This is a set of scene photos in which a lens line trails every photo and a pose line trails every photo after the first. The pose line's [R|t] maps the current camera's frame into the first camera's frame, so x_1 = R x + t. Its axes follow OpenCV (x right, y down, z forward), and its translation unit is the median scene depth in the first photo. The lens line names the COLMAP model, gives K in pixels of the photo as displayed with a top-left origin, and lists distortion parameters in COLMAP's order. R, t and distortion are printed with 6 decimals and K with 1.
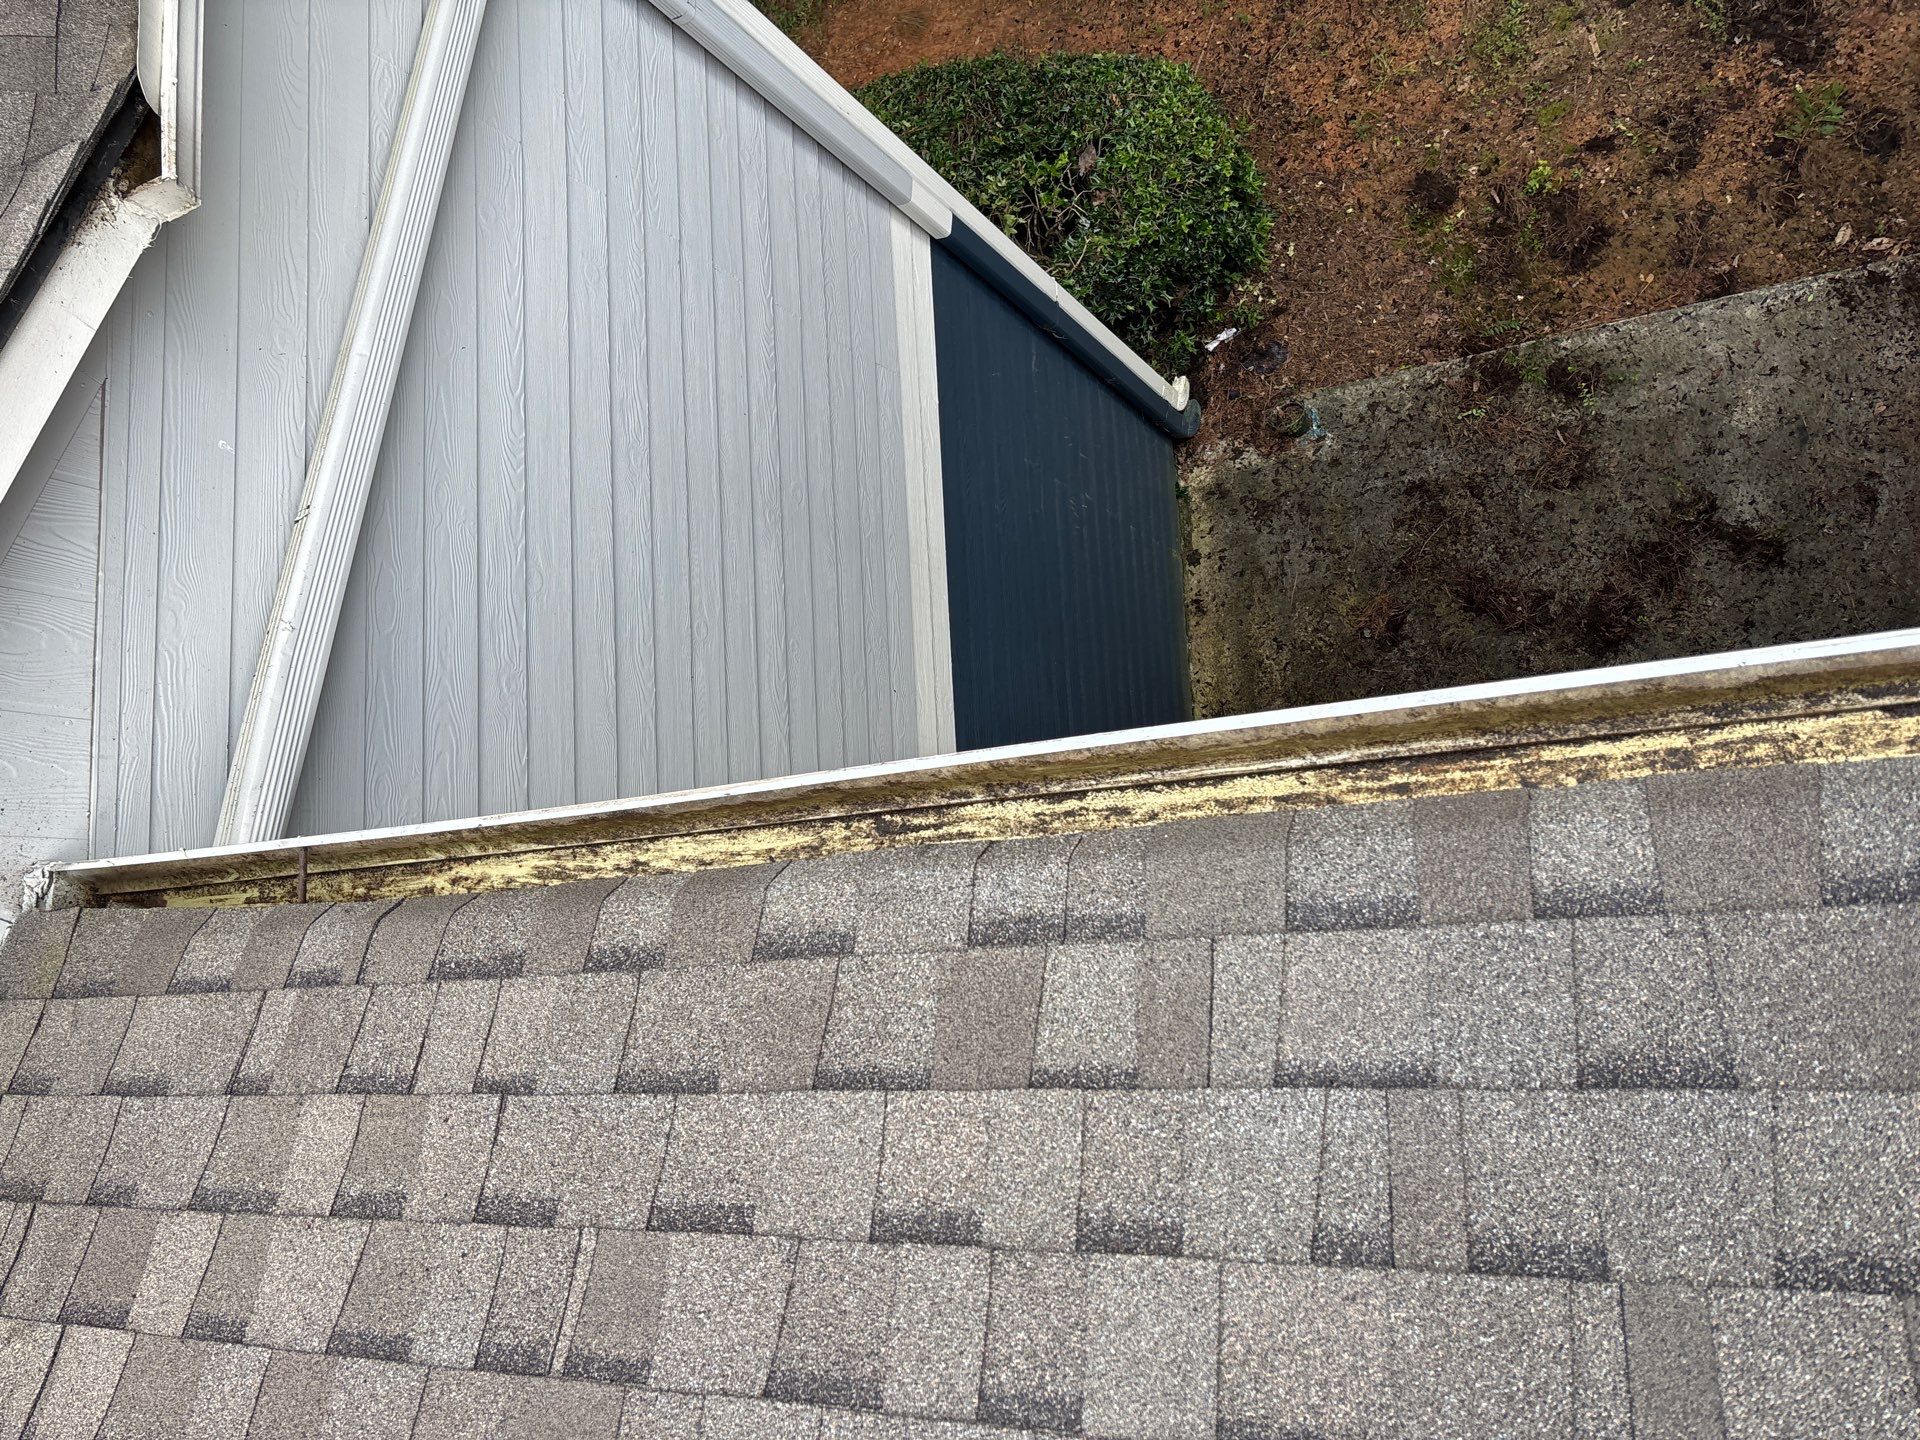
lens RADIAL K [[1519.1, 0, 967.4], [0, 1519.1, 730.9], [0, 0, 1]] dist [0.032827, -0.033496]
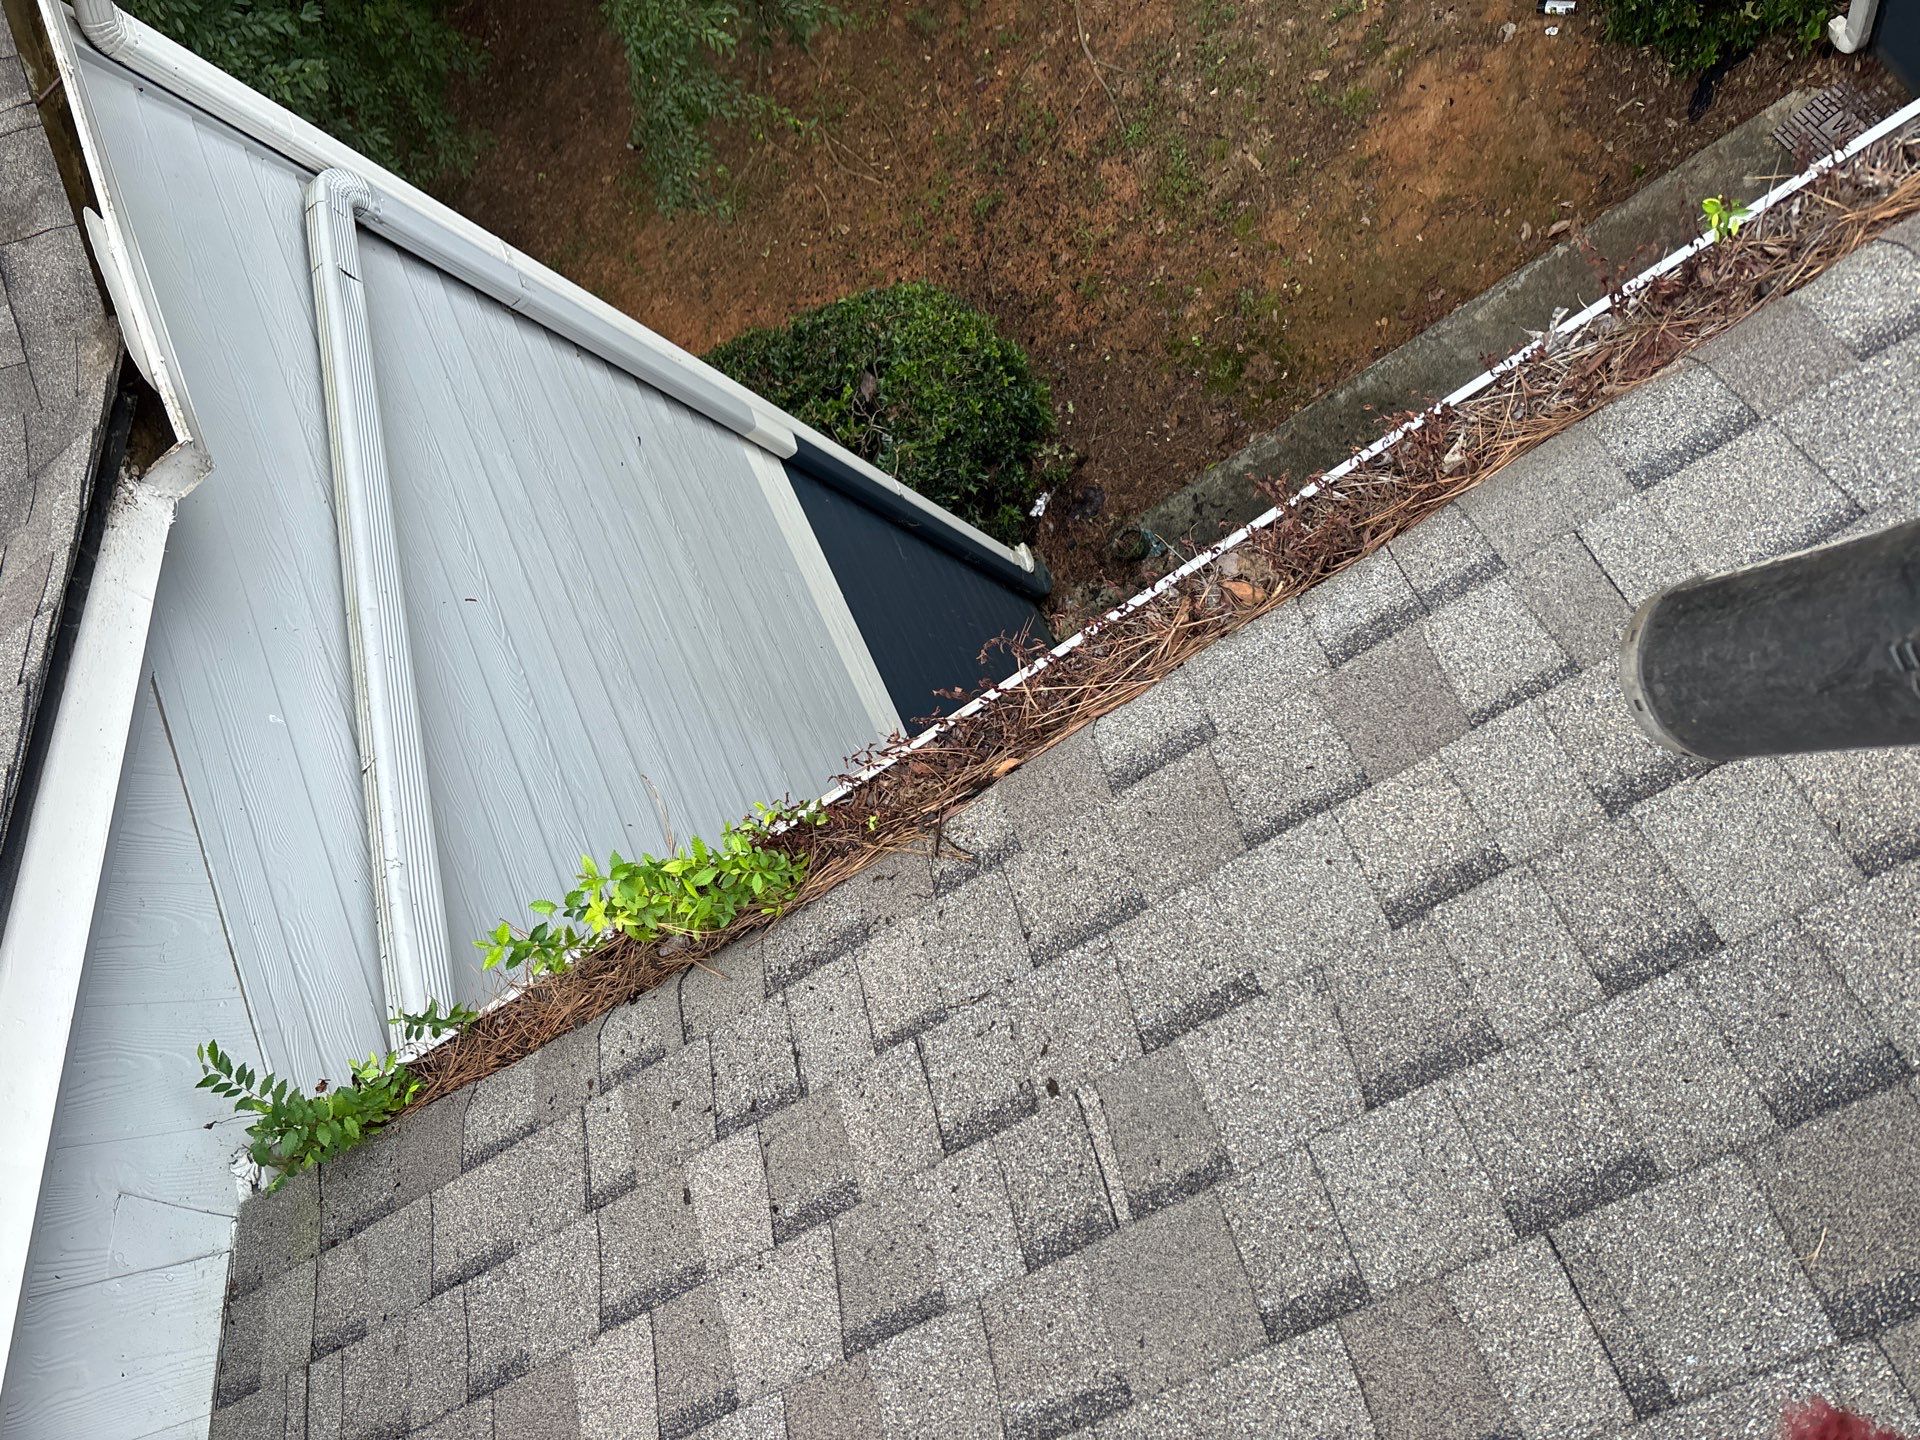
lens RADIAL K [[1519.1, 0, 967.4], [0, 1519.1, 730.9], [0, 0, 1]] dist [0.032827, -0.033496]
pose [[0.930306, -0.338216, 0.141914, -0.331148], [0.360289, 0.915146, -0.180828, 0.238433], [-0.068713, 0.219355, 0.973222, 0.036681]]
